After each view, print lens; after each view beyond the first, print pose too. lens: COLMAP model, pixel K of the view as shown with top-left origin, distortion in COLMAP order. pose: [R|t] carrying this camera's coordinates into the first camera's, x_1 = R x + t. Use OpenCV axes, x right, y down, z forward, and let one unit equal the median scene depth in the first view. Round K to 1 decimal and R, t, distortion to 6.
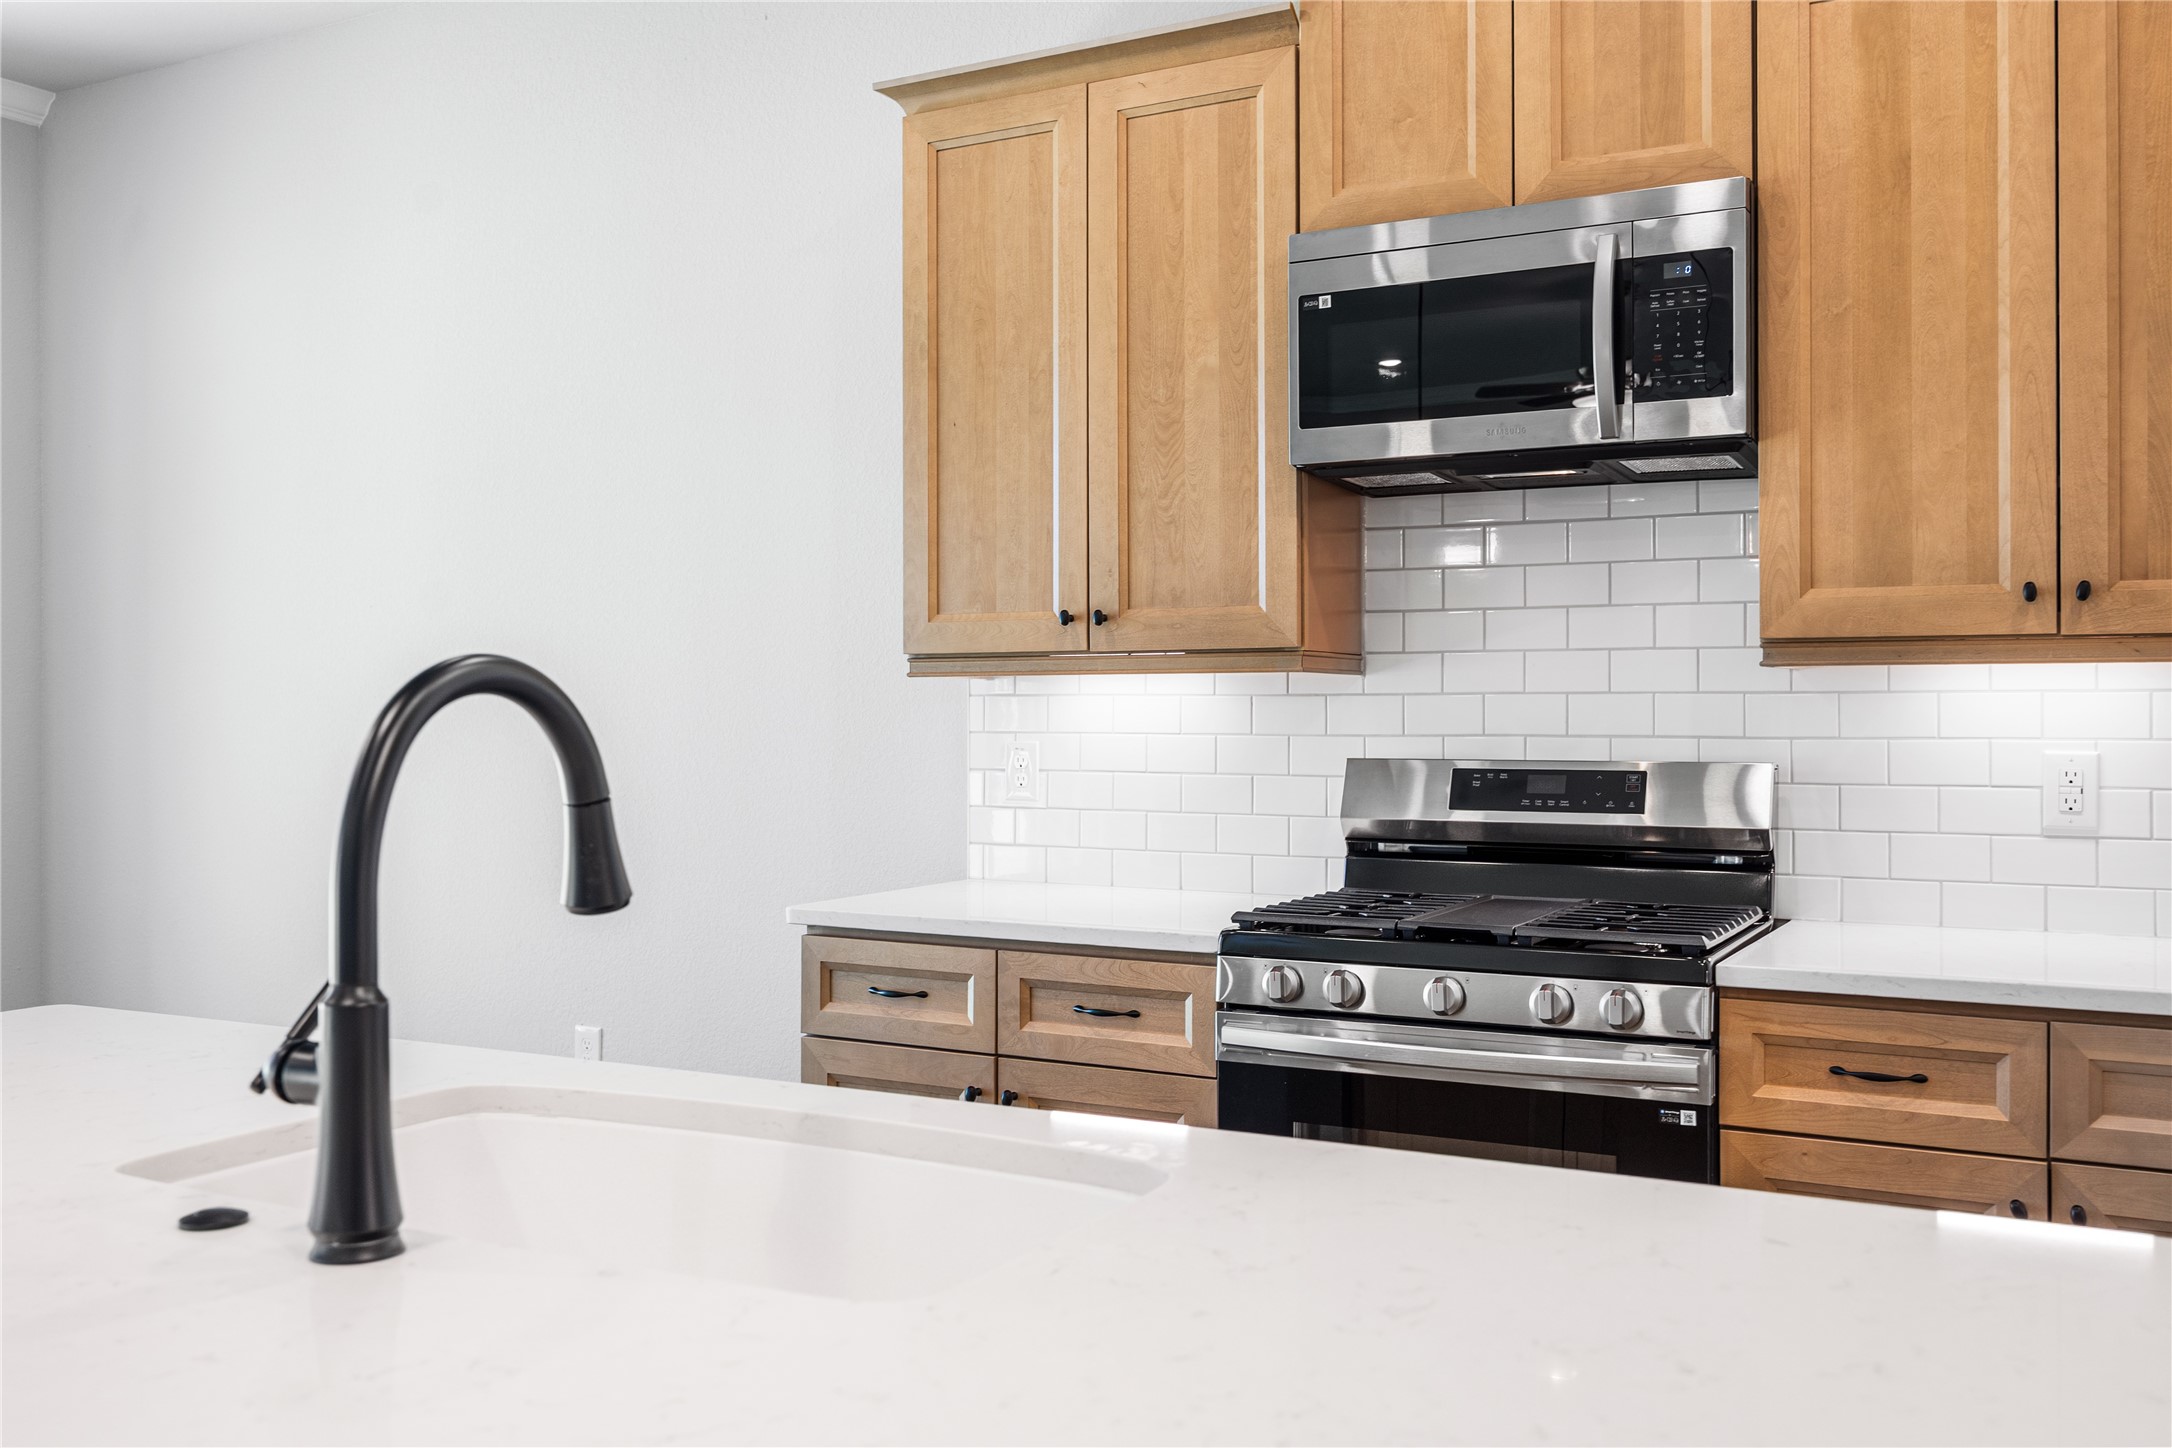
lens RADIAL K [[1897.6, 0, 1093.2], [0, 1897.6, 714.4], [0, 0, 1]] dist [0.000955, 0.003407]
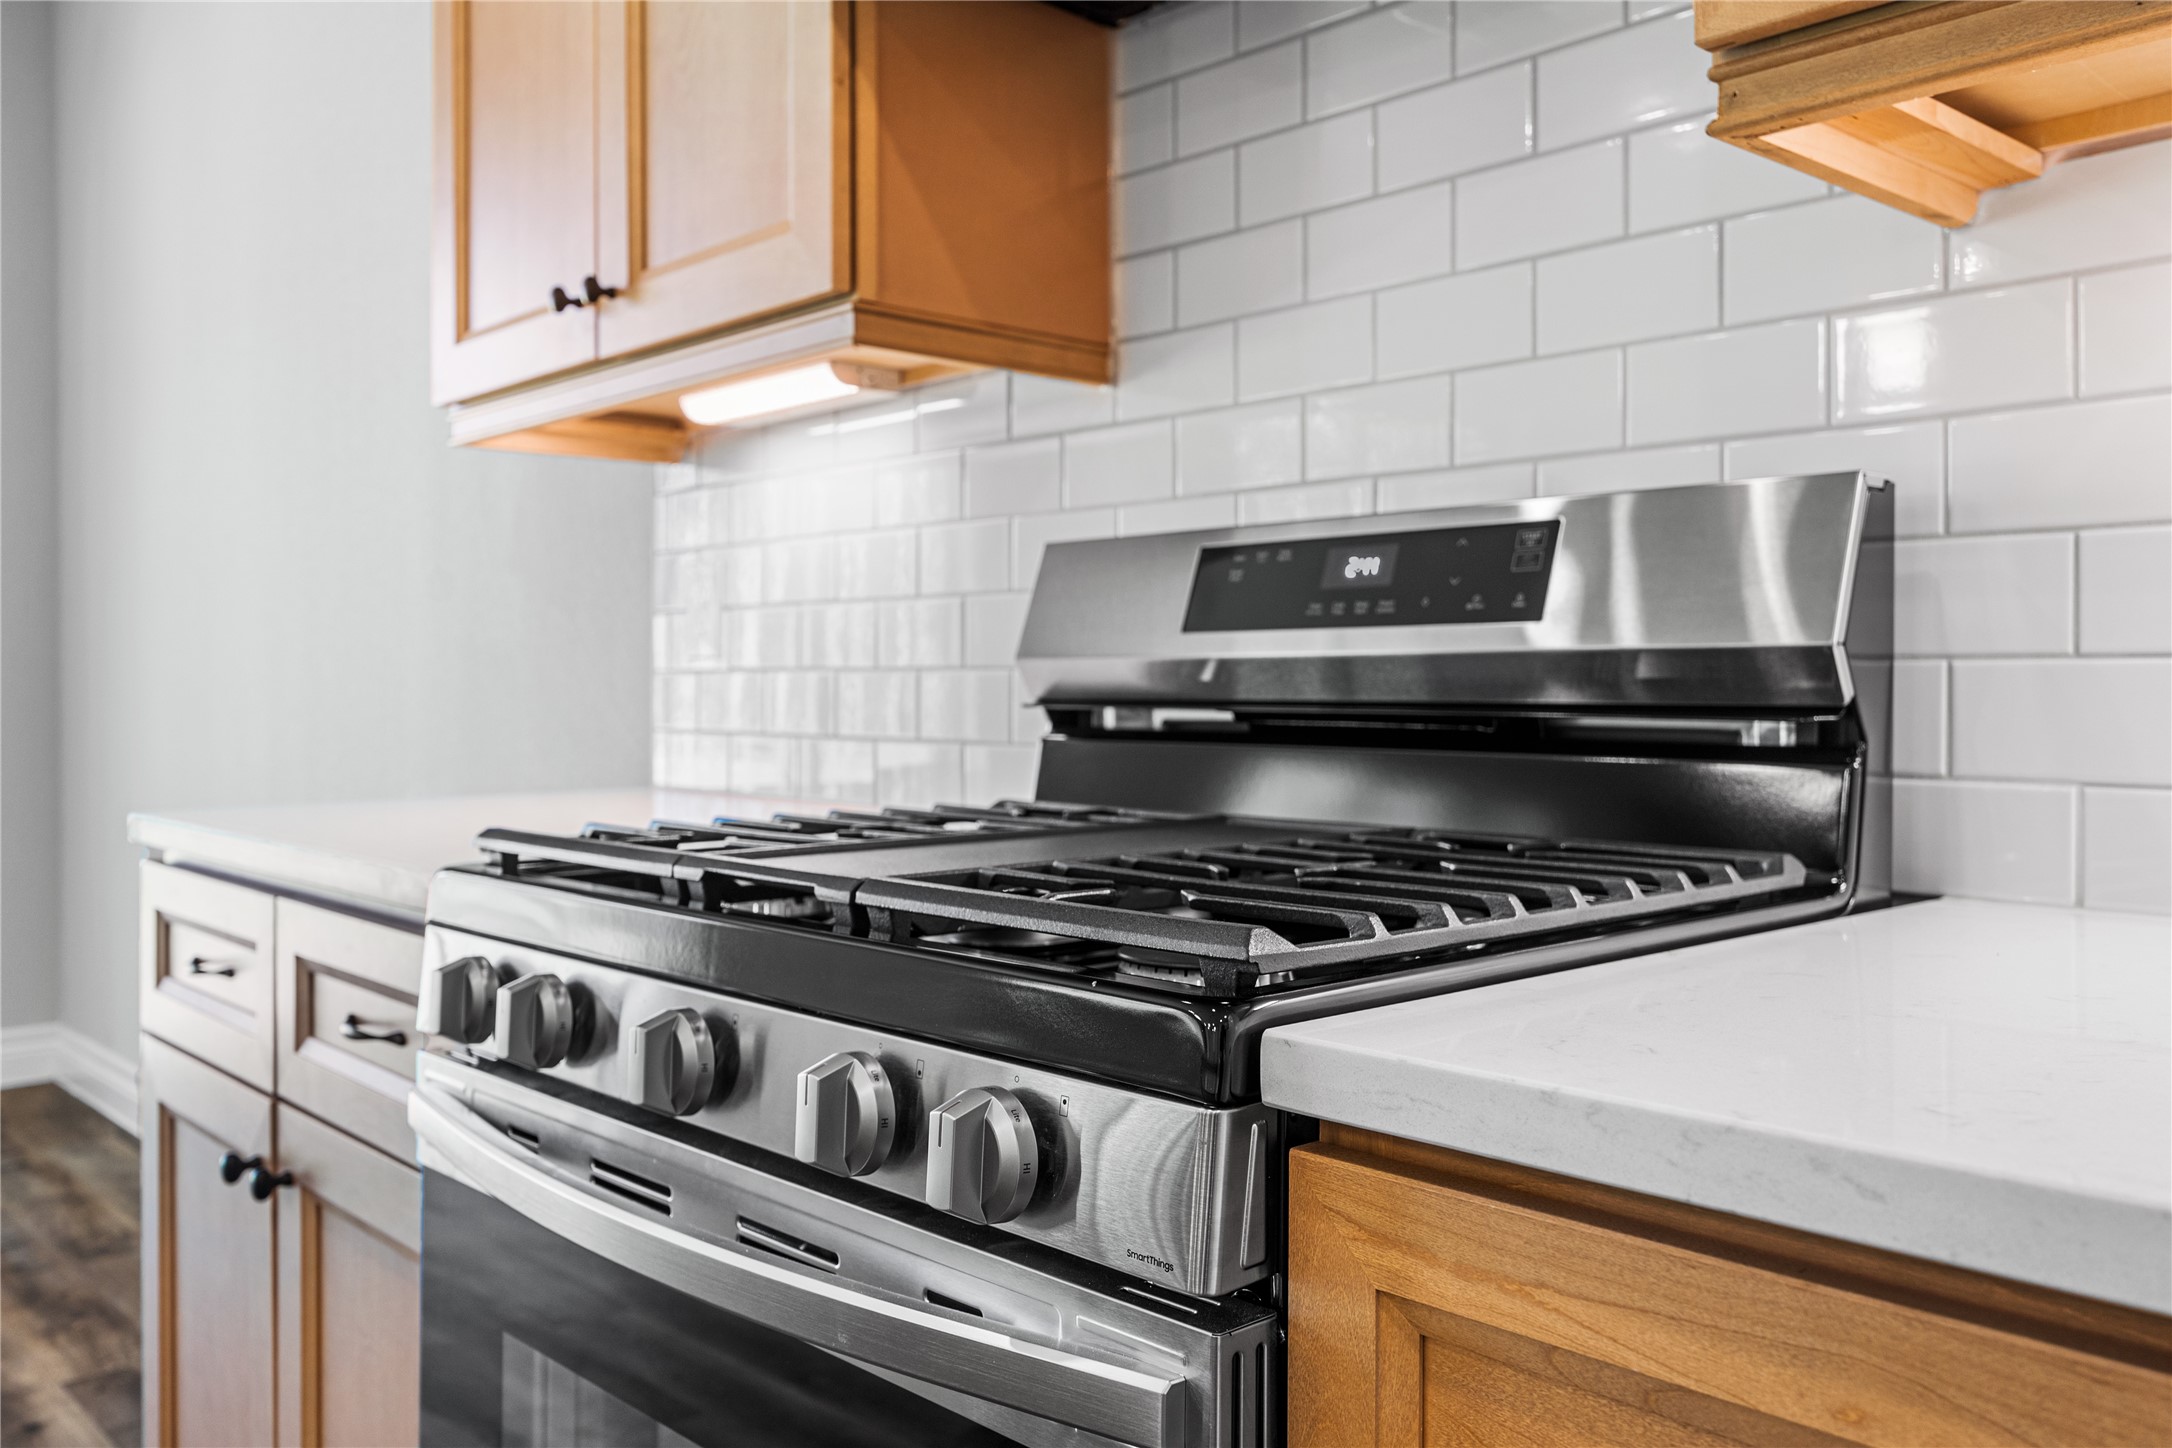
lens RADIAL K [[1770.3, 0, 1066.0], [0, 1770.3, 687.1], [0, 0, 1]] dist [-0.000501, 0.002215]
pose [[0.941361, -0.000297, -0.337401, 0.317668], [0.000915, 0.999998, 0.001674, 0.064779], [0.337400, -0.001885, 0.941360, 0.602596]]
